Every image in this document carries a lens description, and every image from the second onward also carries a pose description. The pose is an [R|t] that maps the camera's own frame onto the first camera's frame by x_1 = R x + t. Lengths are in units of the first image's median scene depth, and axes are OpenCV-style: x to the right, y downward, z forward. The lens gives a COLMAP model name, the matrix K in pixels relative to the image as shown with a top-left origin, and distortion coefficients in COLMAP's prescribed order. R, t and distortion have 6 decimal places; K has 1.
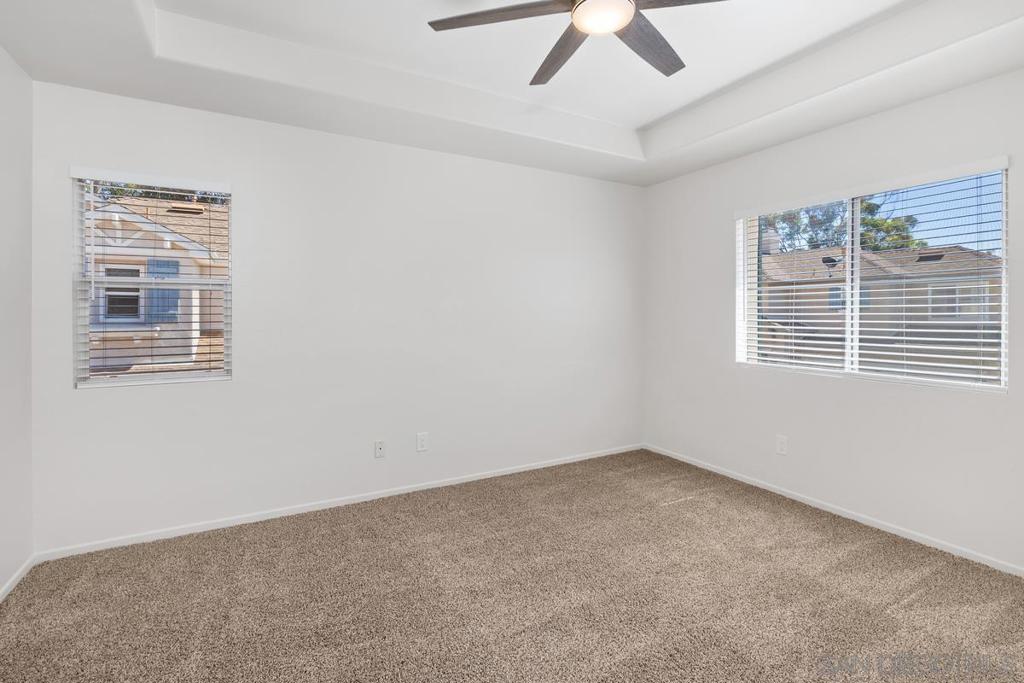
lens RADIAL K [[471.9, 0, 511.5], [0, 471.9, 324.0], [0, 0, 1]] dist [-0.000541, -0.000087]
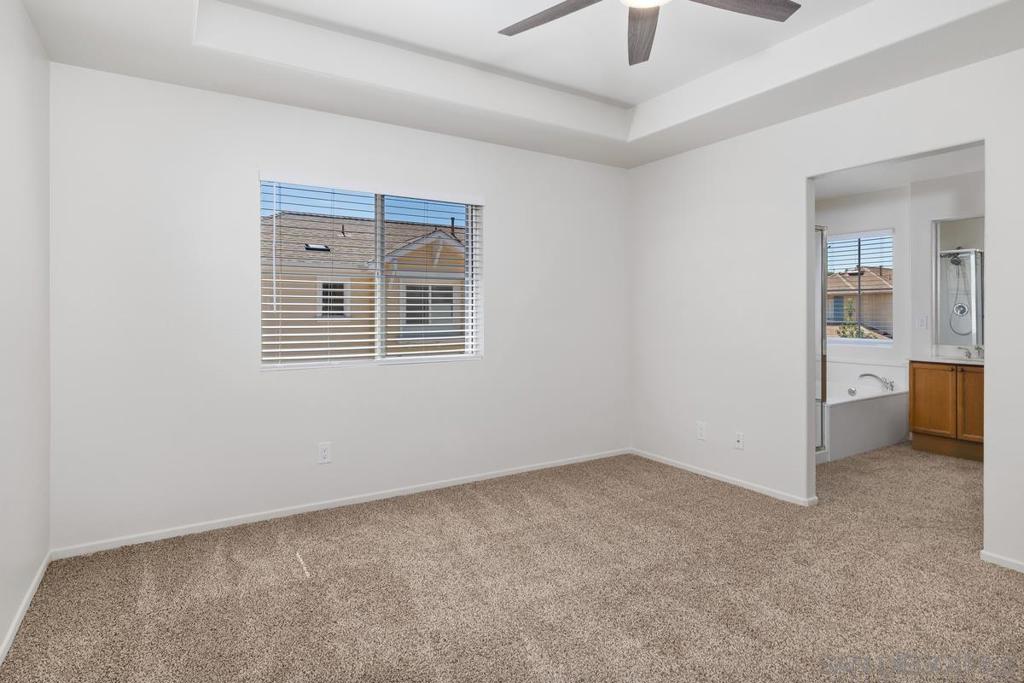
lens RADIAL K [[560.4, 0, 514.7], [0, 560.4, 311.0], [0, 0, 1]] dist [0.001884, 0.000408]
pose [[-0.066654, -0.000650, 0.997776, -0.555402], [0.018963, 0.999818, 0.001918, -0.005803], [-0.997596, 0.019048, -0.066629, 0.781106]]
